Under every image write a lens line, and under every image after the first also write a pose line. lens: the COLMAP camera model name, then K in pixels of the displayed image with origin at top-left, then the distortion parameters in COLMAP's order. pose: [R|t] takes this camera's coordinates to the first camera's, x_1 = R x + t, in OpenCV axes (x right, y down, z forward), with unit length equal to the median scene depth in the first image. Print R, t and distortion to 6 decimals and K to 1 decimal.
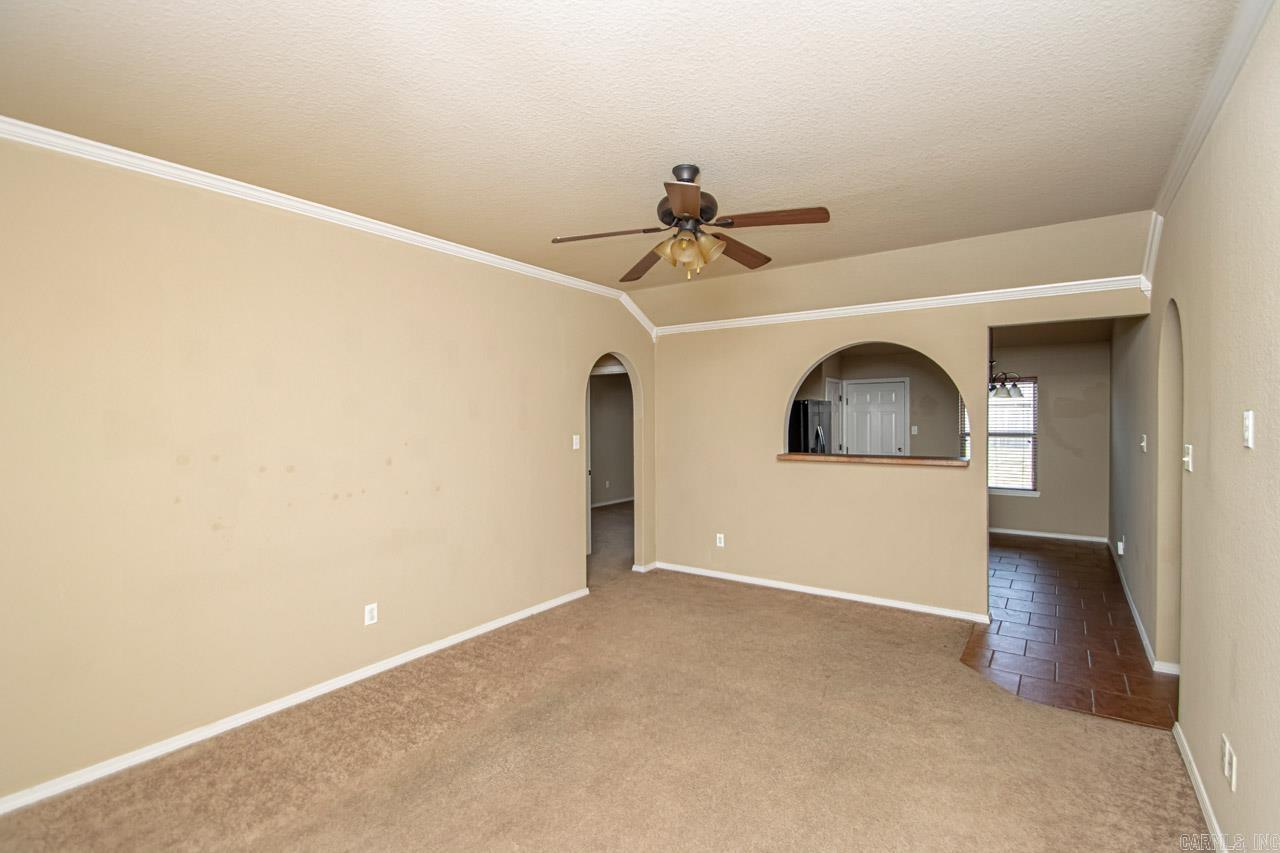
lens RADIAL K [[570.5, 0, 640.0], [0, 570.5, 426.5], [0, 0, 1]] dist [0.001243, -0.013976]
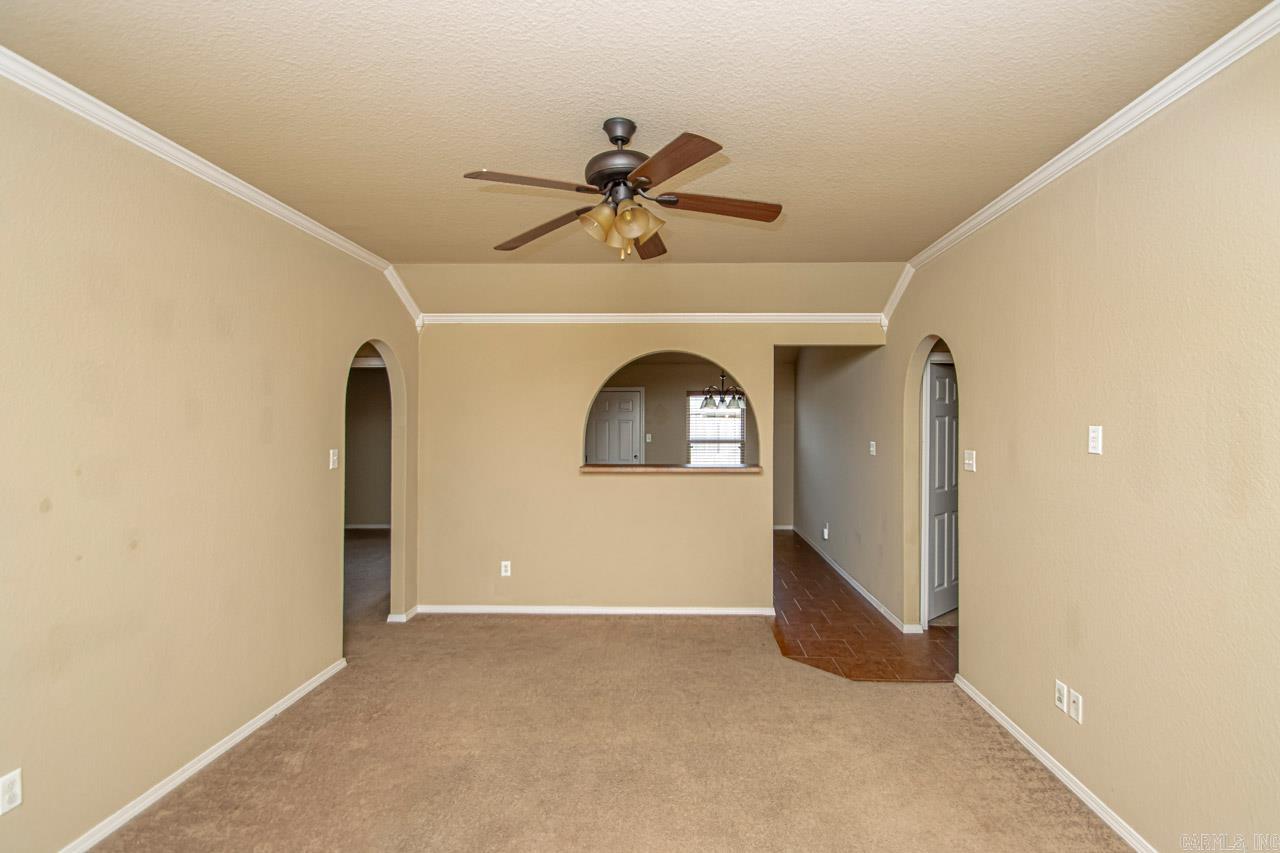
lens RADIAL K [[591.1, 0, 652.7], [0, 591.1, 424.0], [0, 0, 1]] dist [0.006638, -0.015579]
pose [[0.834953, 0.005999, 0.550289, -0.206192], [0.002430, 0.999891, -0.014587, -0.006273], [-0.550316, 0.013517, 0.834847, 0.164418]]
